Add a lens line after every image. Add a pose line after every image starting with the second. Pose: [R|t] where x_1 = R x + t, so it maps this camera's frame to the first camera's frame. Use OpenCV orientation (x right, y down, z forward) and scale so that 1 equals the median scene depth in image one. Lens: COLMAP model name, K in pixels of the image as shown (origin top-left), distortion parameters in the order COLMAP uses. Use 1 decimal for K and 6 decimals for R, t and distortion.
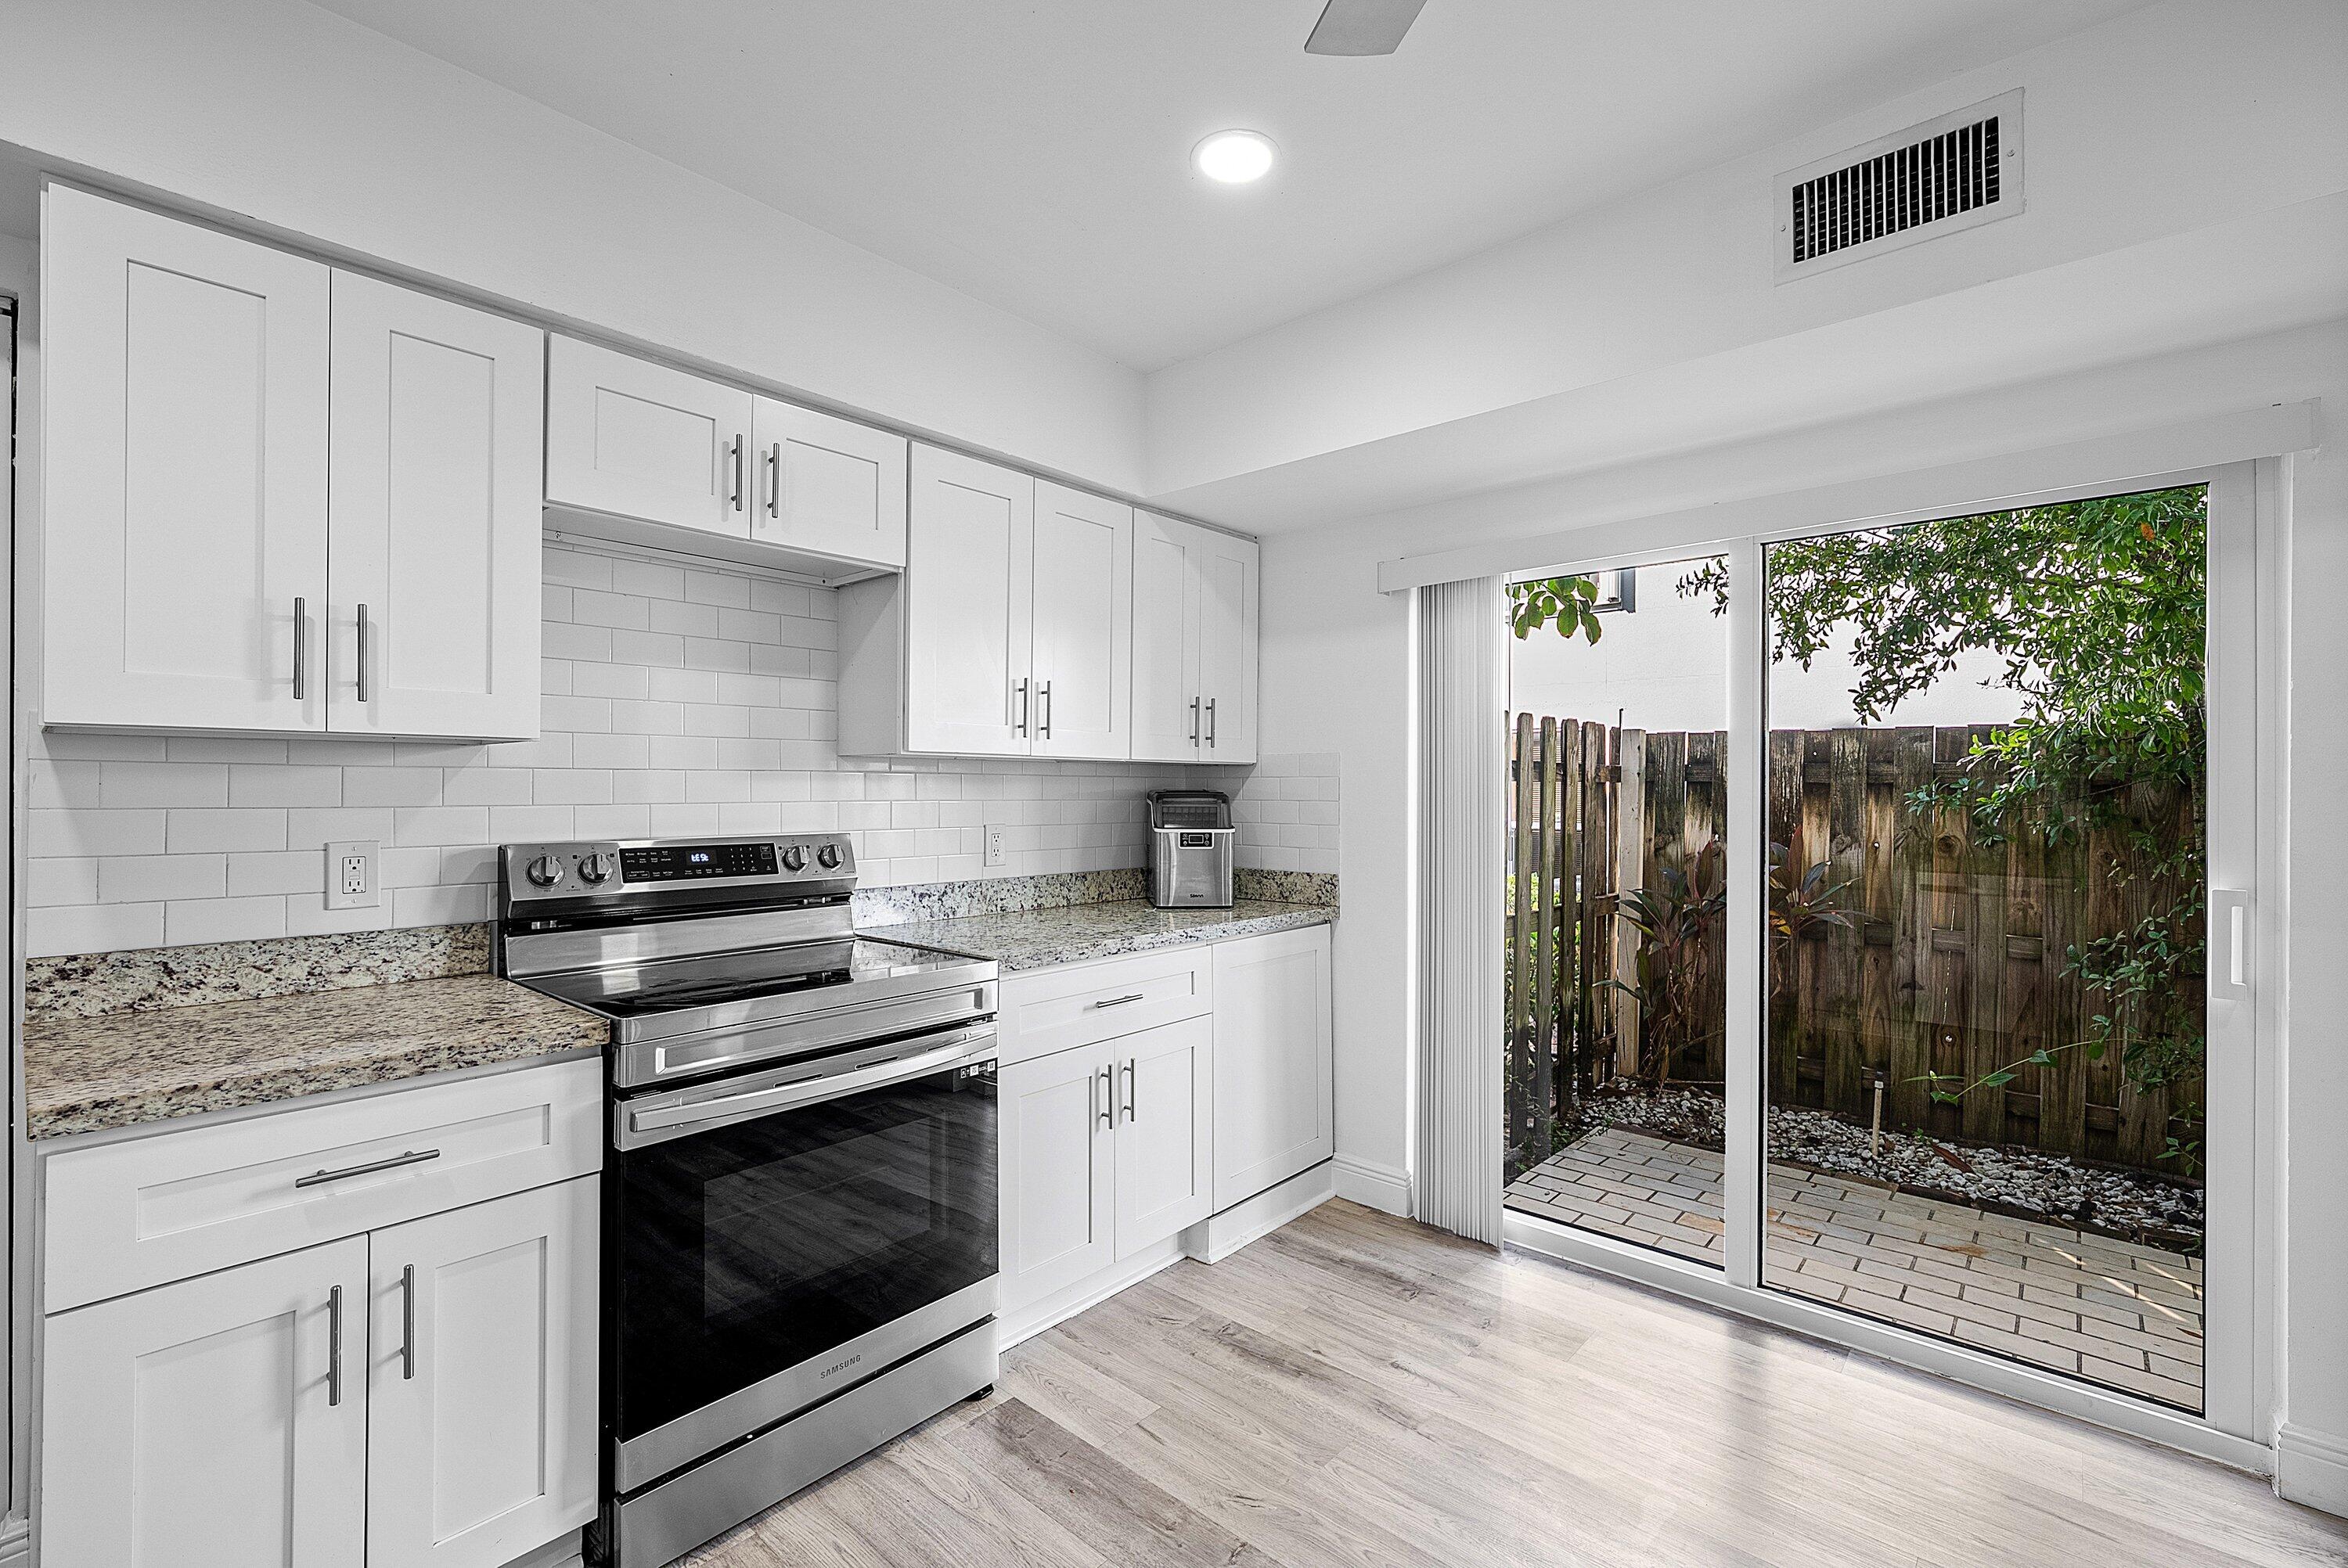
lens RADIAL K [[1023.8, 0, 1174.0], [0, 1023.8, 784.0], [0, 0, 1]] dist [-0.002871, -0.000282]
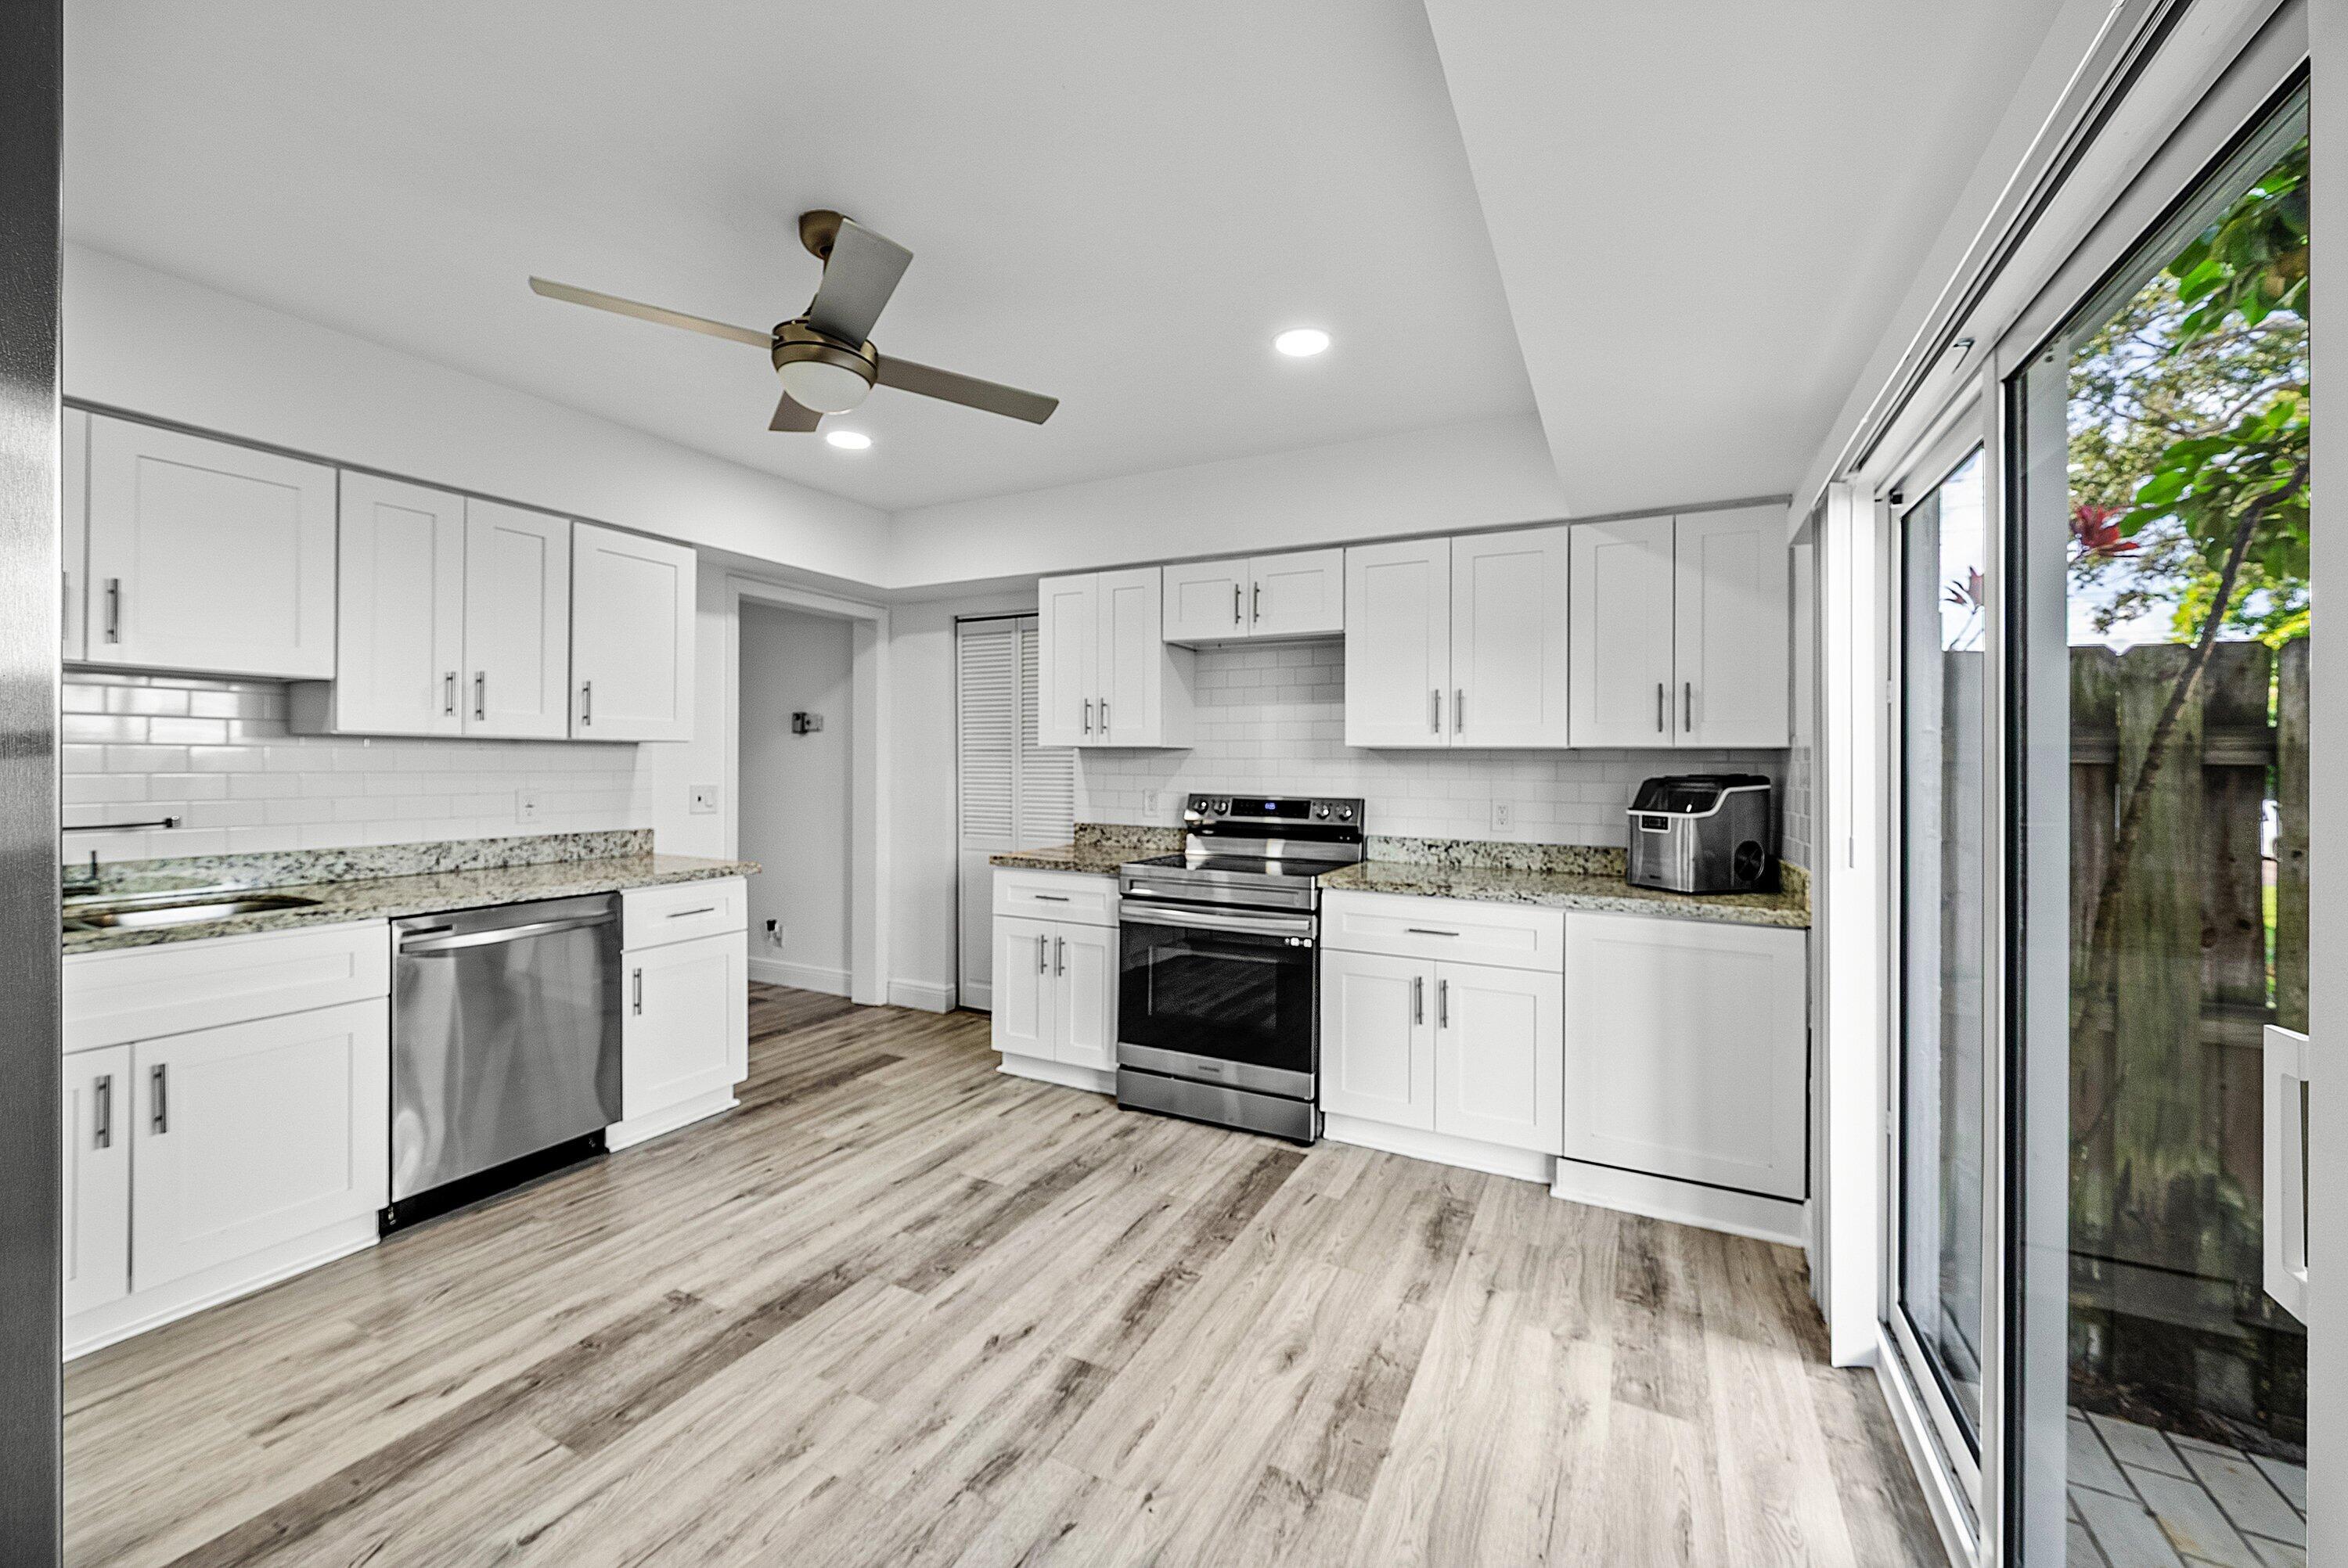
lens RADIAL K [[908.8, 0, 1173.9], [0, 908.8, 761.7], [0, 0, 1]] dist [0.000273, -0.000004]
pose [[0.250755, -0.003721, -0.968044, 1.061459], [-0.006643, 0.999962, -0.005564, 0.001814], [0.968028, 0.007826, 0.250720, 0.406979]]
